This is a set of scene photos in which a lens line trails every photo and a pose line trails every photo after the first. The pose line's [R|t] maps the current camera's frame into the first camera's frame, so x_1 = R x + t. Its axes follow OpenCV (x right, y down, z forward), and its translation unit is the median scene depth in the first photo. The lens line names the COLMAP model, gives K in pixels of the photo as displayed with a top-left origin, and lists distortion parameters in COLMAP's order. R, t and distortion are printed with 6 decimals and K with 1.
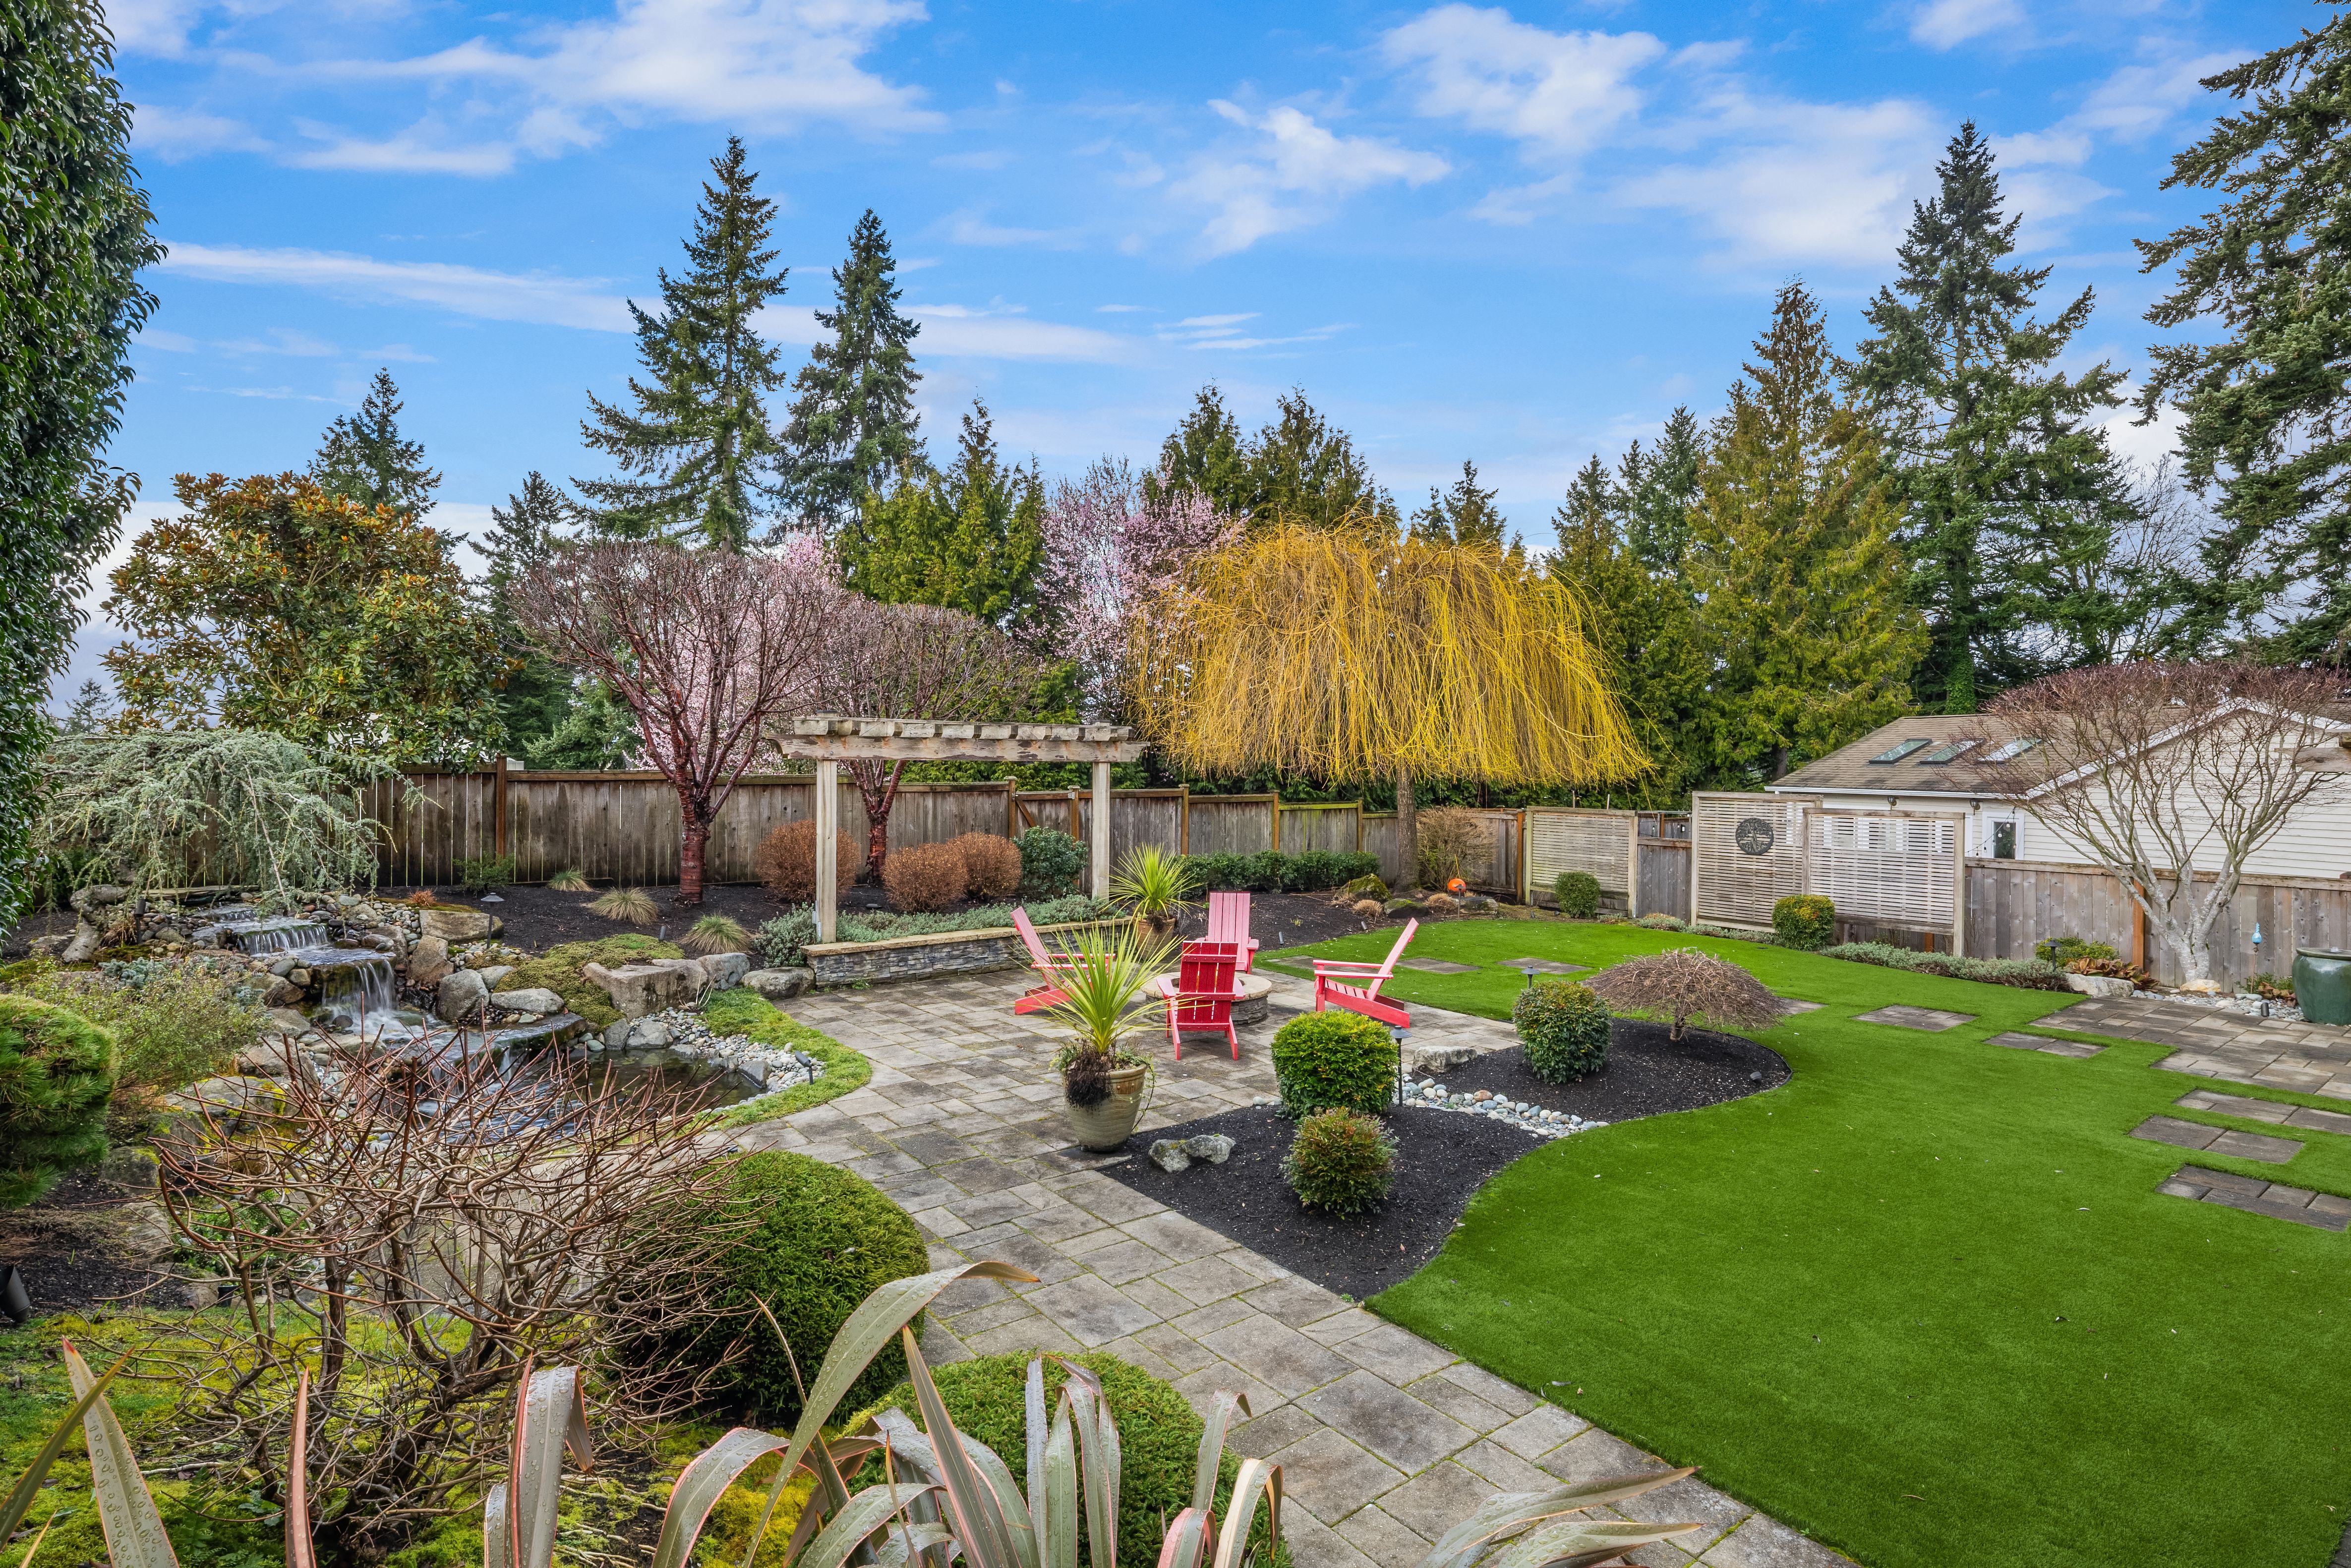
lens RADIAL K [[1126.2, 0, 1174.6], [0, 1126.2, 762.8], [0, 0, 1]] dist [0.000040, -0.000294]
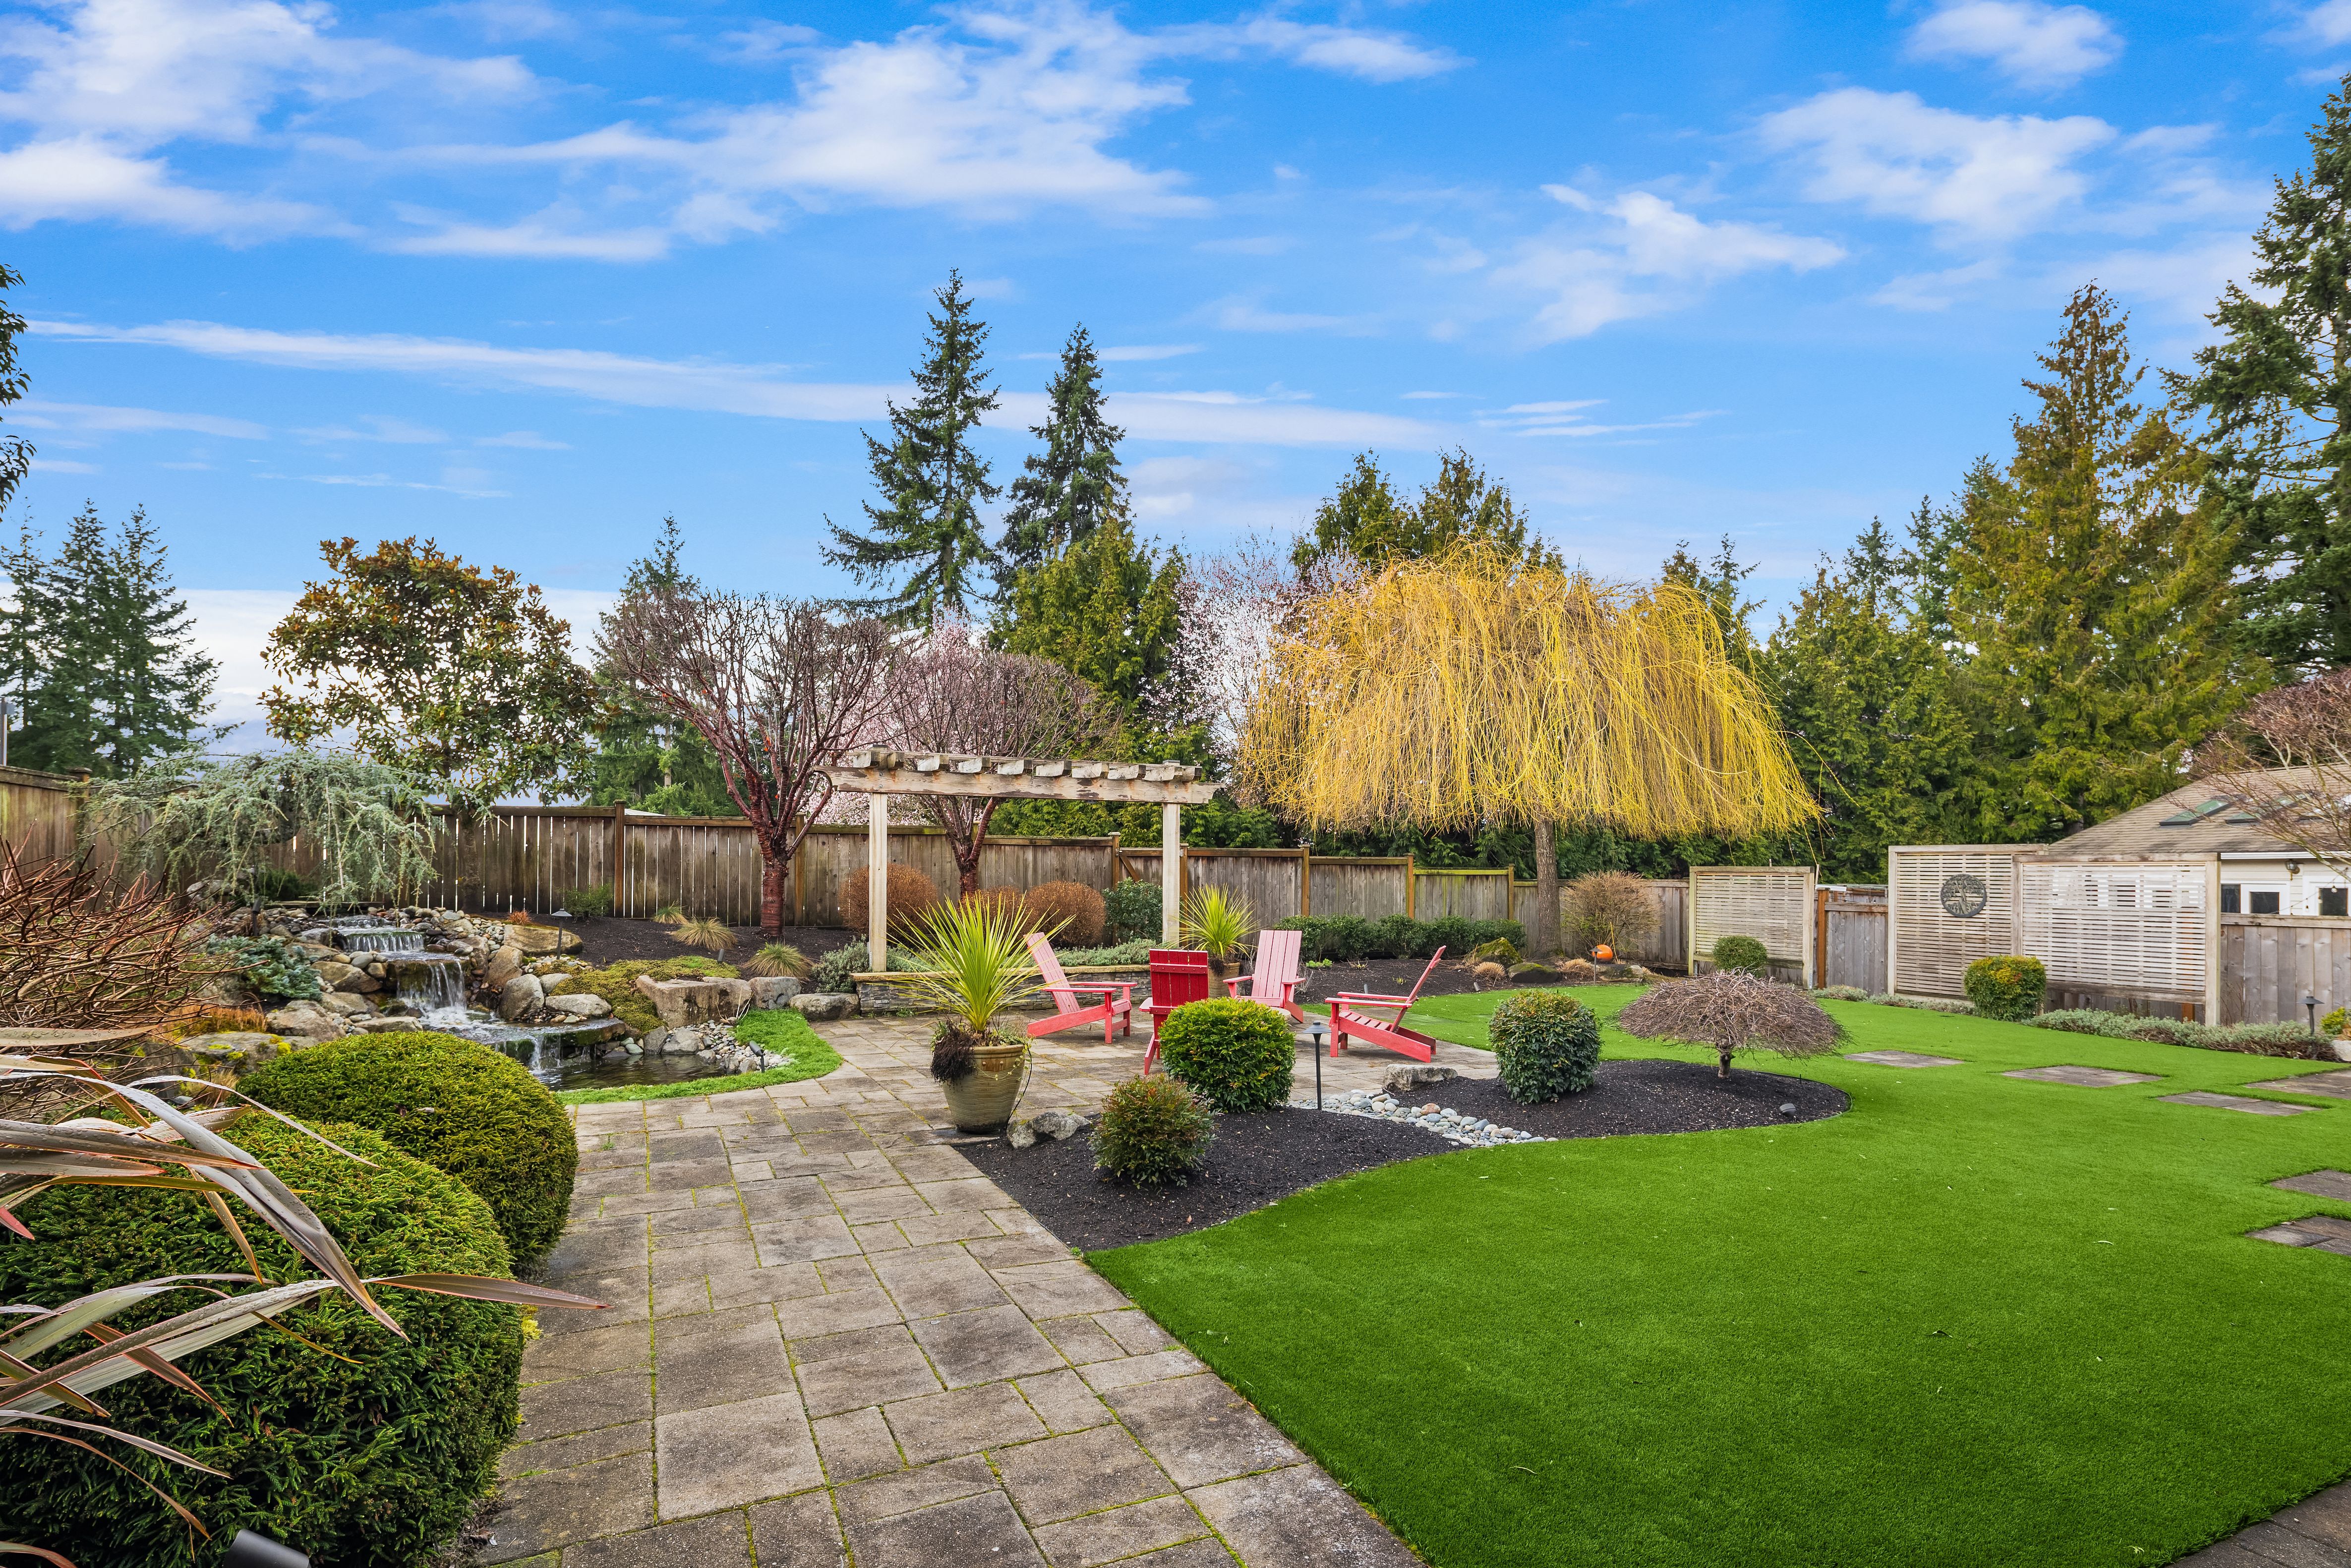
lens RADIAL K [[1133.2, 0, 1176.0], [0, 1133.2, 861.5], [0, 0, 1]] dist [0.001172, -0.002033]
pose [[0.976640, -0.004747, -0.214830, 0.062808], [0.002473, 0.999938, -0.010852, 0.025316], [0.214868, 0.010067, 0.976591, 0.018449]]
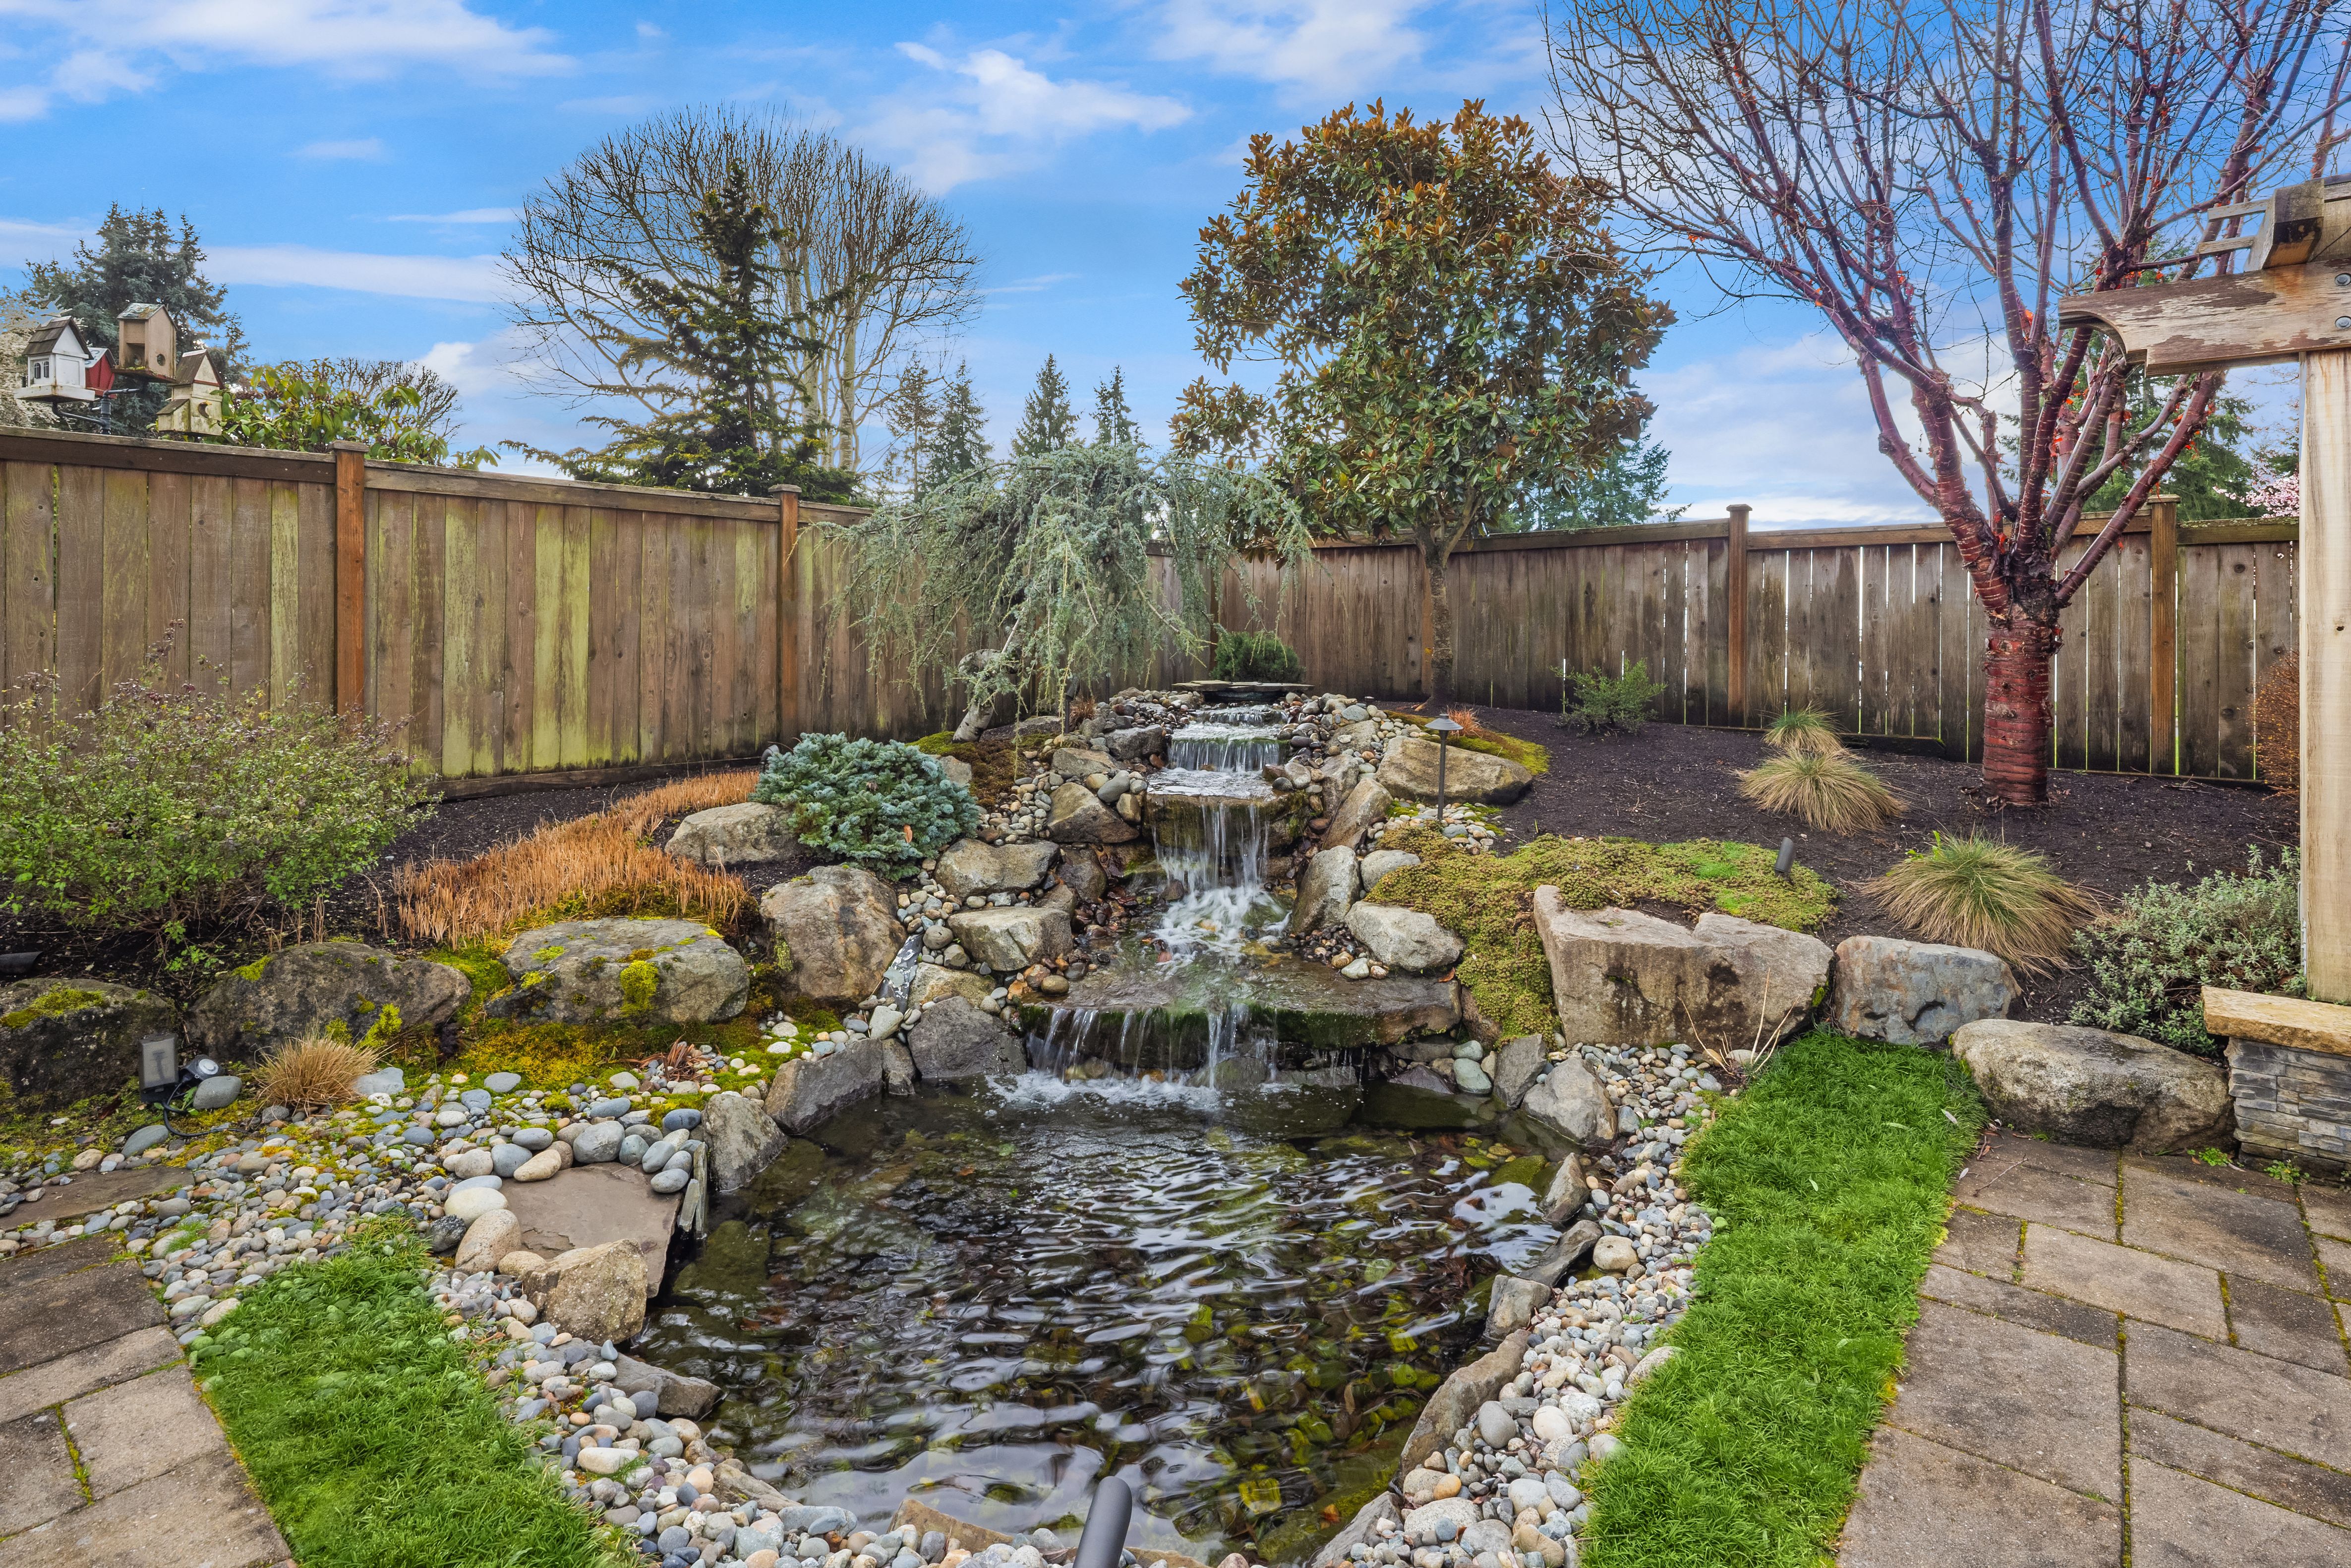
lens RADIAL K [[1150.1, 0, 1178.8], [0, 1150.1, 636.6], [0, 0, 1]] dist [-0.000897, -0.000391]
pose [[0.206067, -0.006983, -0.978513, -0.030913], [-0.001166, 0.999972, -0.007382, 0.025198], [0.978537, 0.002663, 0.206053, 0.232862]]
